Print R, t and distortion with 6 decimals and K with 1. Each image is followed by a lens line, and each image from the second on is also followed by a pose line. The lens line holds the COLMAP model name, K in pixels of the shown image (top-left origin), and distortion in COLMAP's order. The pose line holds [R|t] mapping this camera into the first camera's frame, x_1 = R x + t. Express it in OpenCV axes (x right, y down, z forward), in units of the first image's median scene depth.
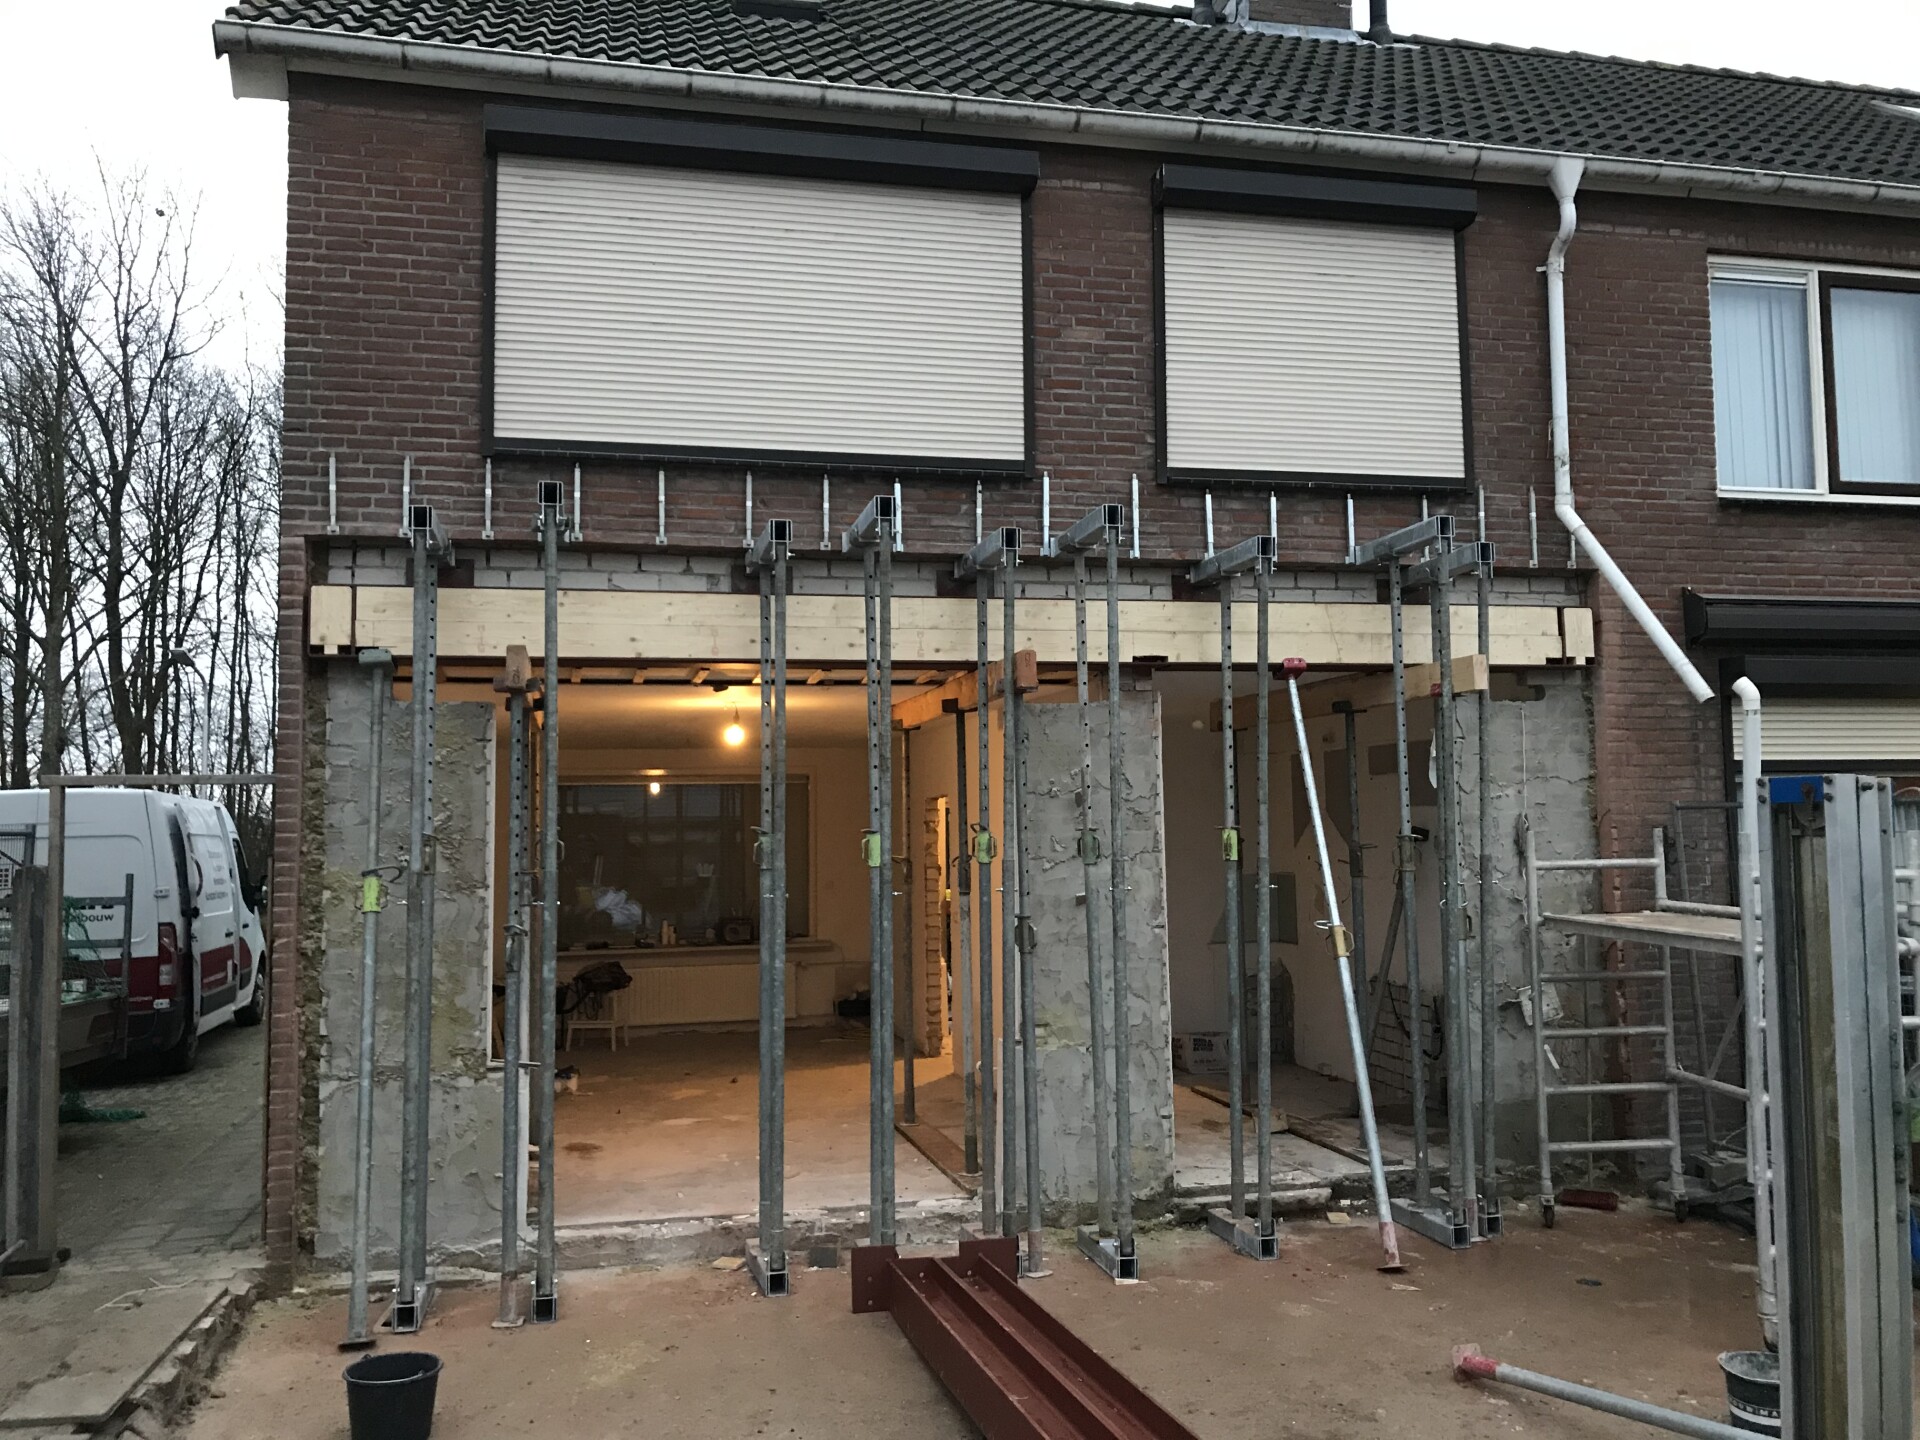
lens RADIAL K [[1734.4, 0, 1151.6], [0, 1734.4, 725.7], [0, 0, 1]] dist [0.009510, -0.008626]
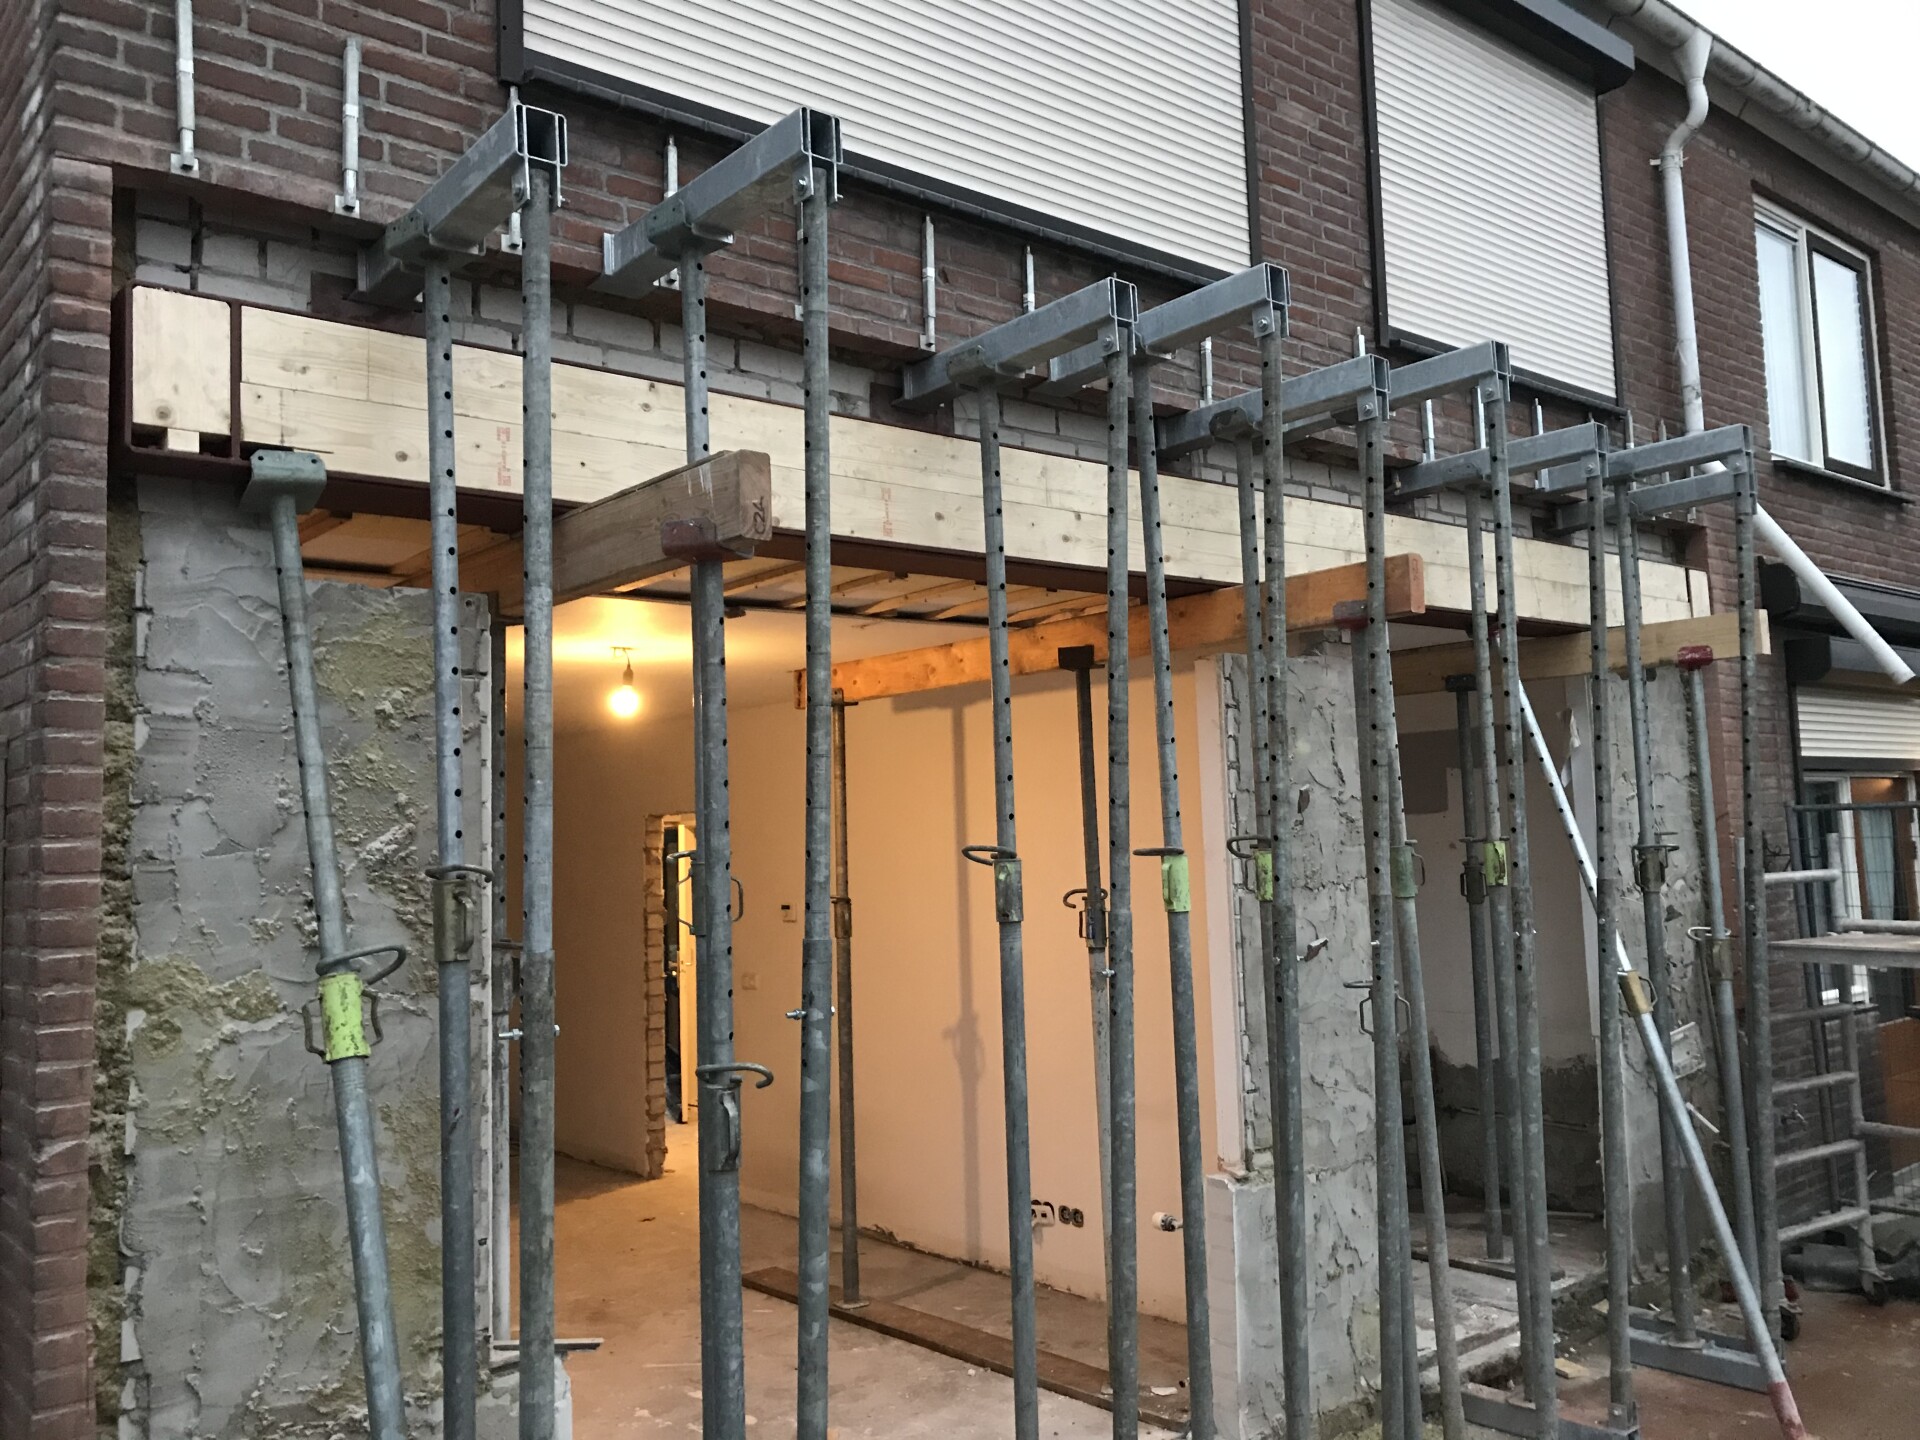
lens RADIAL K [[1602.0, 0, 1078.3], [0, 1602.0, 718.3], [0, 0, 1]] dist [-0.030050, 0.051341]
pose [[0.901271, 0.017430, 0.432906, -0.430867], [-0.004451, 0.999510, -0.030977, 0.034203], [-0.433233, 0.025992, 0.900907, 0.540537]]
